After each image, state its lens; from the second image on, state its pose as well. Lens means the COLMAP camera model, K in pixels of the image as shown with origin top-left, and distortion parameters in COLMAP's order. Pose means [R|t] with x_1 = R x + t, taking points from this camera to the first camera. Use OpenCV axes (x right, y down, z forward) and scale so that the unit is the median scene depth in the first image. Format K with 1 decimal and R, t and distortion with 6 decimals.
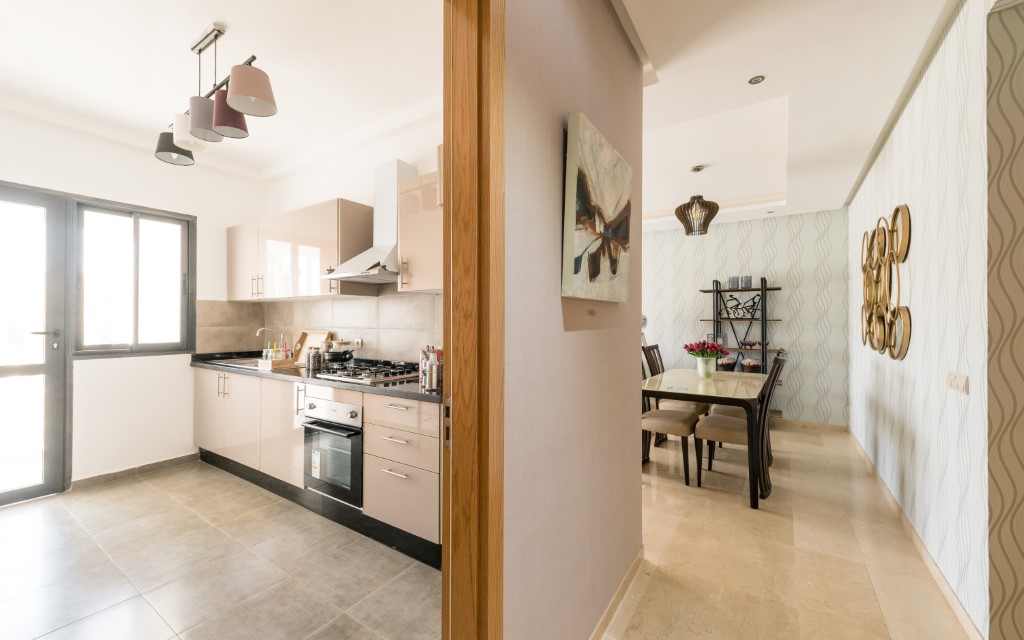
lens RADIAL K [[399.8, 0, 516.4], [0, 399.8, 320.7], [0, 0, 1]] dist [0.019236, -0.009734]
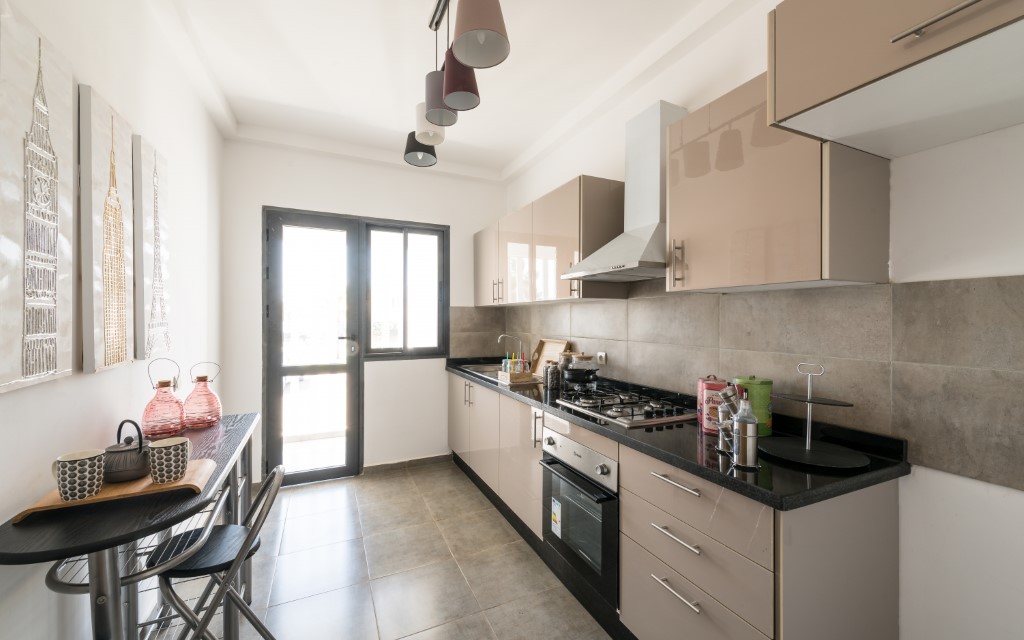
lens RADIAL K [[399.8, 0, 516.4], [0, 399.8, 320.7], [0, 0, 1]] dist [0.019236, -0.009734]
pose [[0.854706, 0.001647, -0.519110, -0.139327], [0.001573, 0.999982, 0.005762, -0.025111], [0.519111, -0.005741, 0.854688, 0.257028]]
